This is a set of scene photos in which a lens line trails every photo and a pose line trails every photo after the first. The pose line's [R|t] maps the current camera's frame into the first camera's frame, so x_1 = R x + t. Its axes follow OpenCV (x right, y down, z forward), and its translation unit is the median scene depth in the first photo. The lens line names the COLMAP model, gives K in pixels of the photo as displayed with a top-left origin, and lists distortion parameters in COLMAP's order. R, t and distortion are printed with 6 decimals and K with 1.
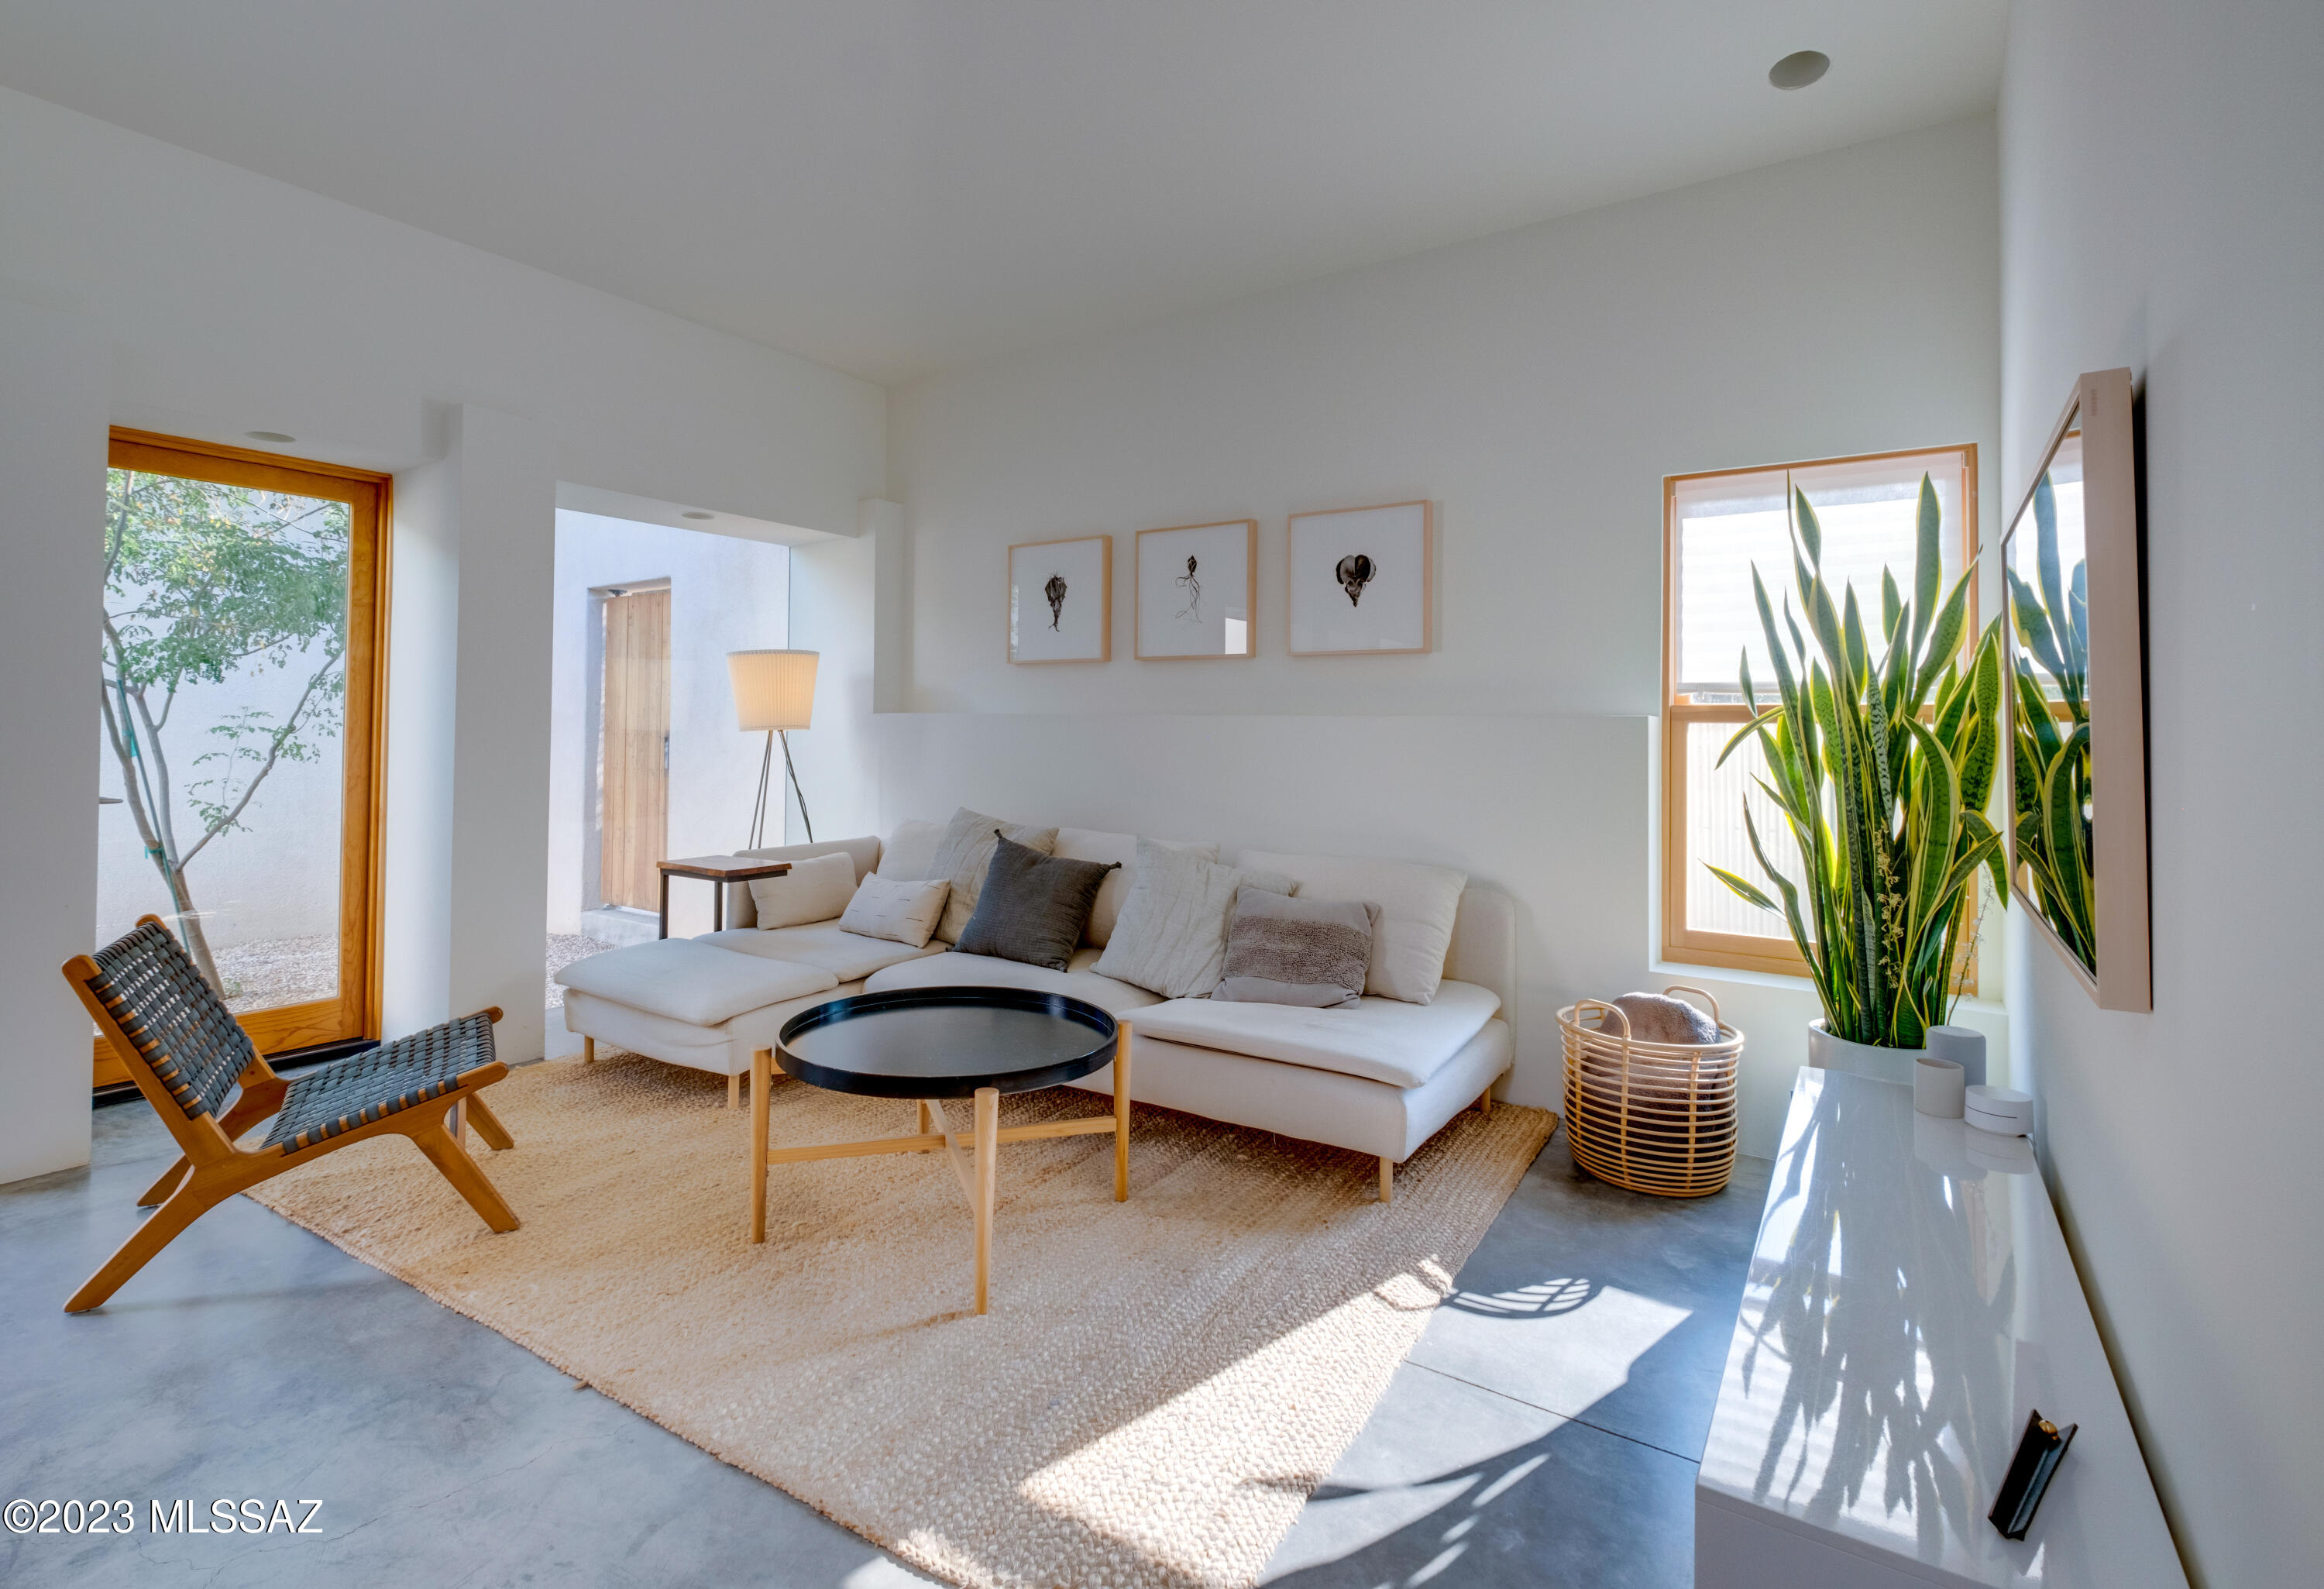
lens RADIAL K [[1154.5, 0, 1089.2], [0, 1154.5, 724.6], [0, 0, 1]] dist [-0.002511, -0.000271]
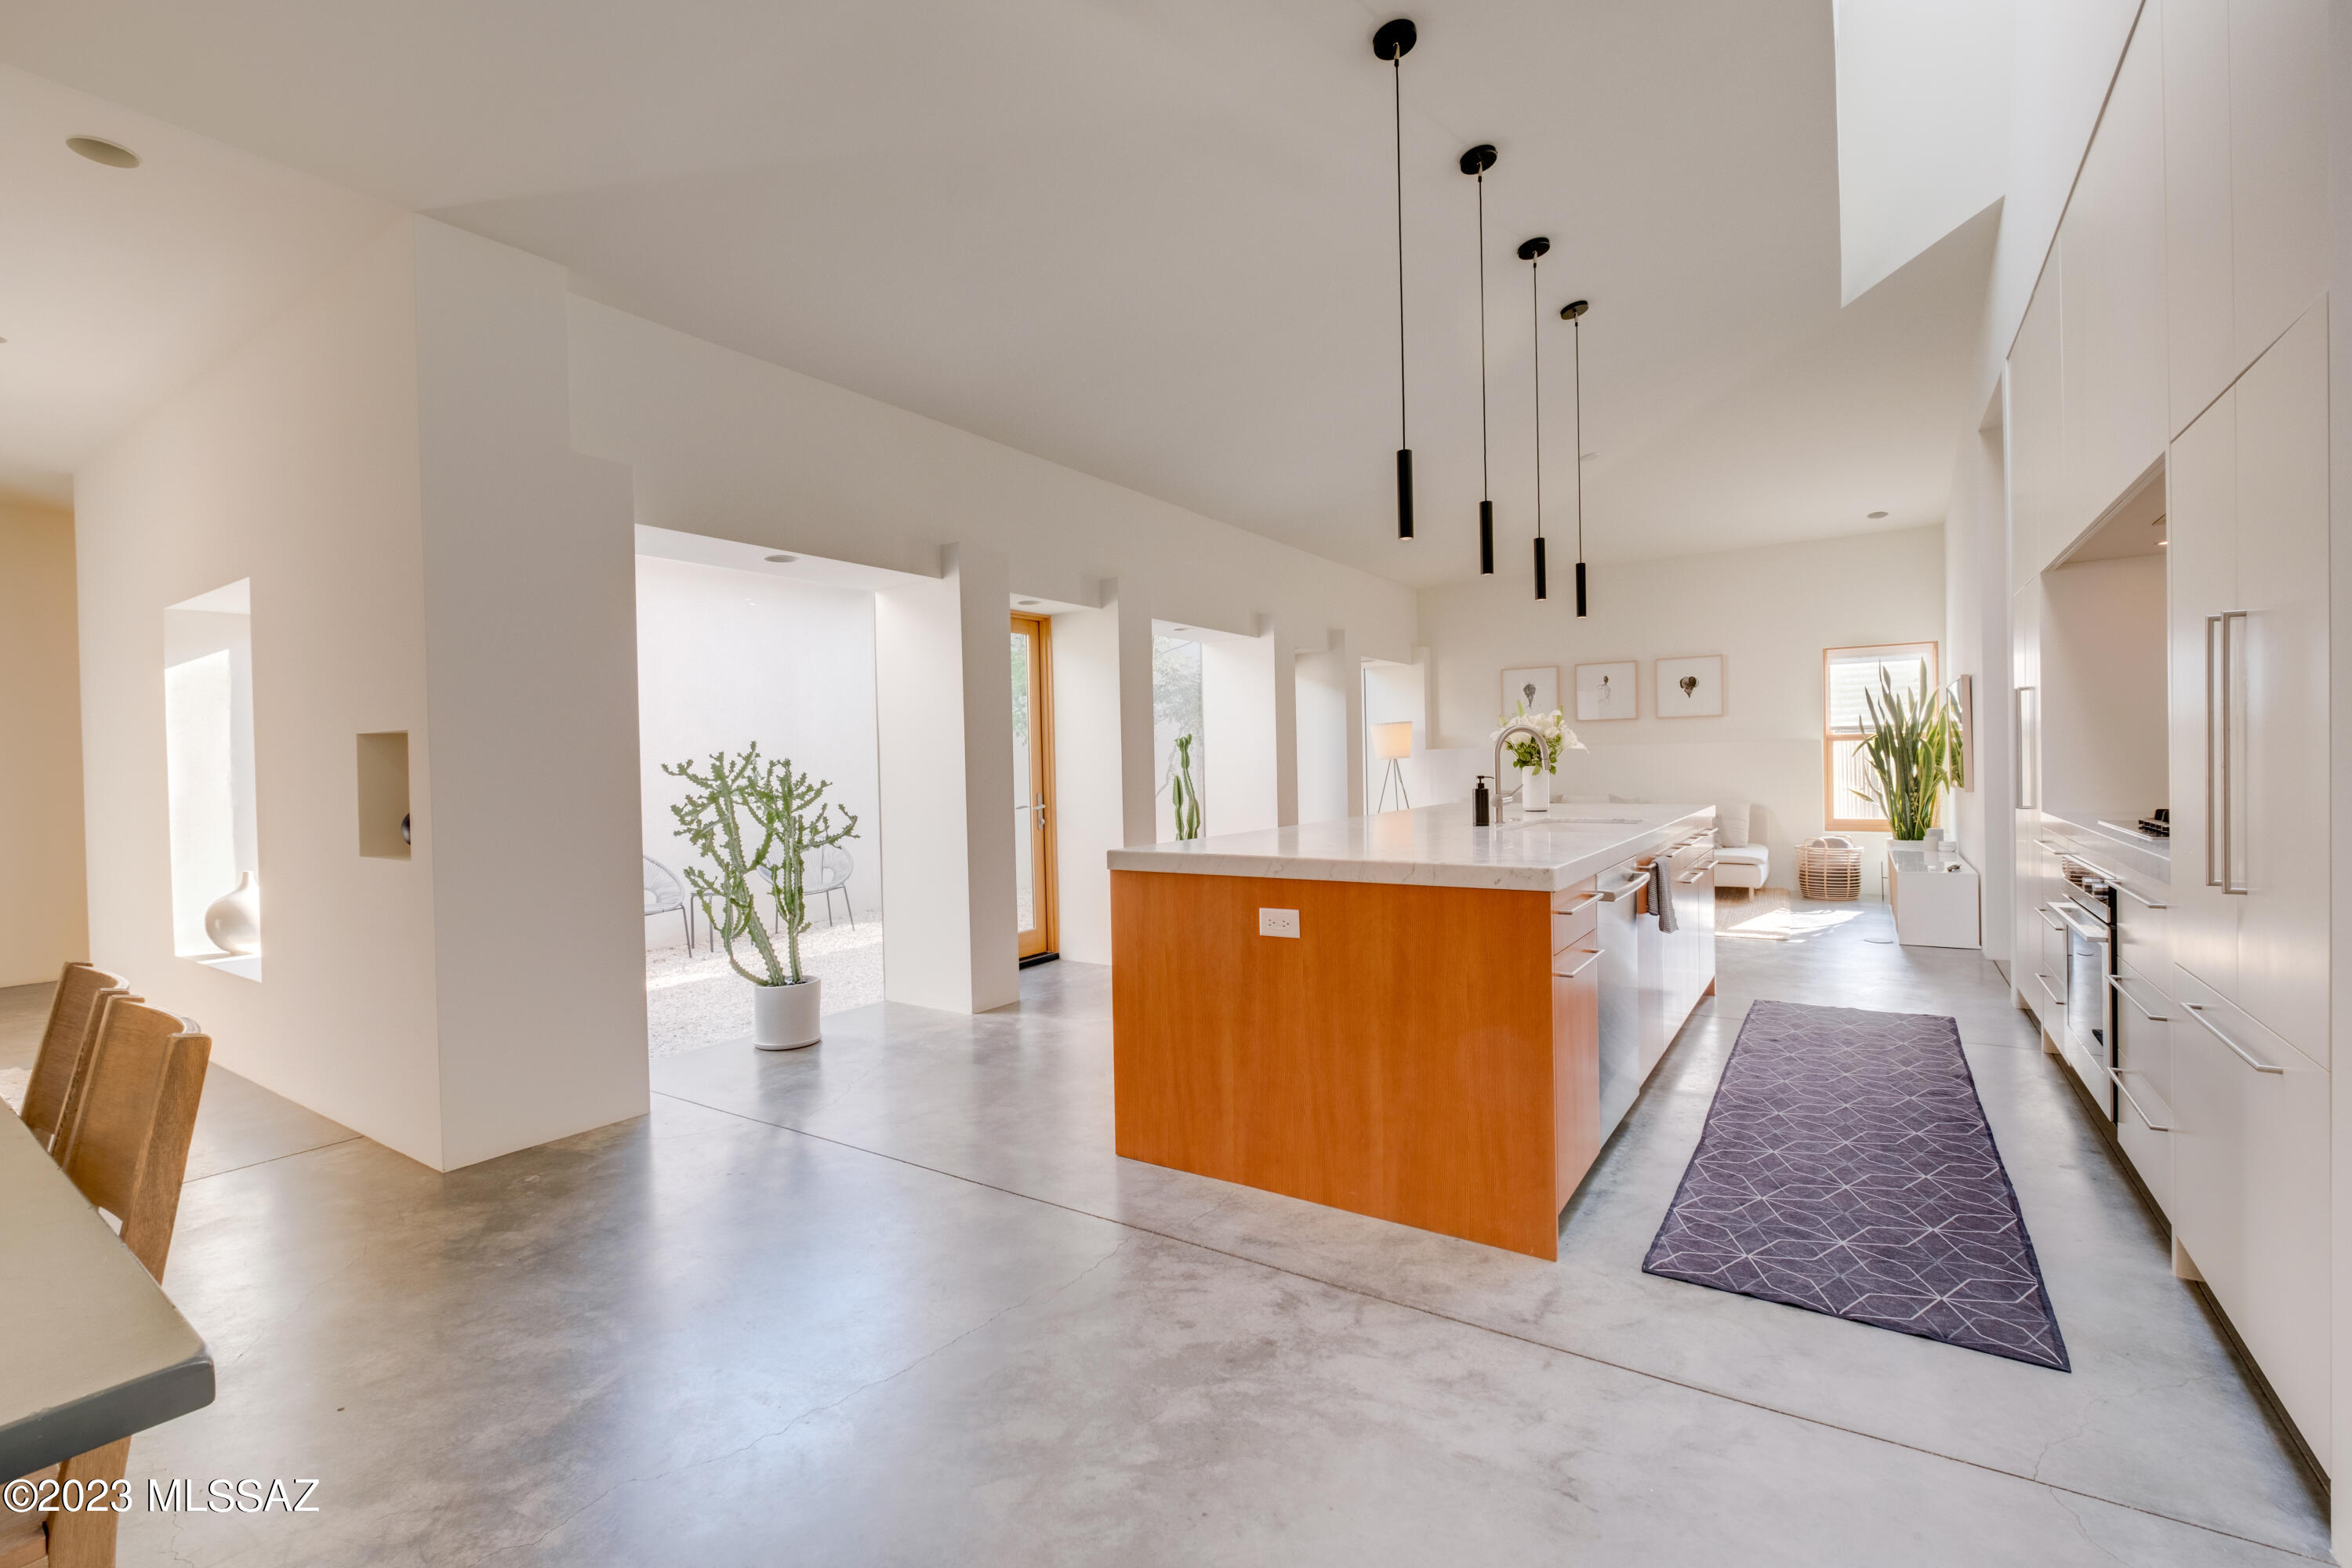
lens RADIAL K [[1035.8, 0, 1184.5], [0, 1035.8, 790.2], [0, 0, 1]] dist [-0.010992, -0.001125]
pose [[0.999199, -0.031823, 0.024267, -1.232162], [0.031181, 0.999165, 0.026415, 0.002021], [-0.025087, -0.025637, 0.999356, -1.592410]]
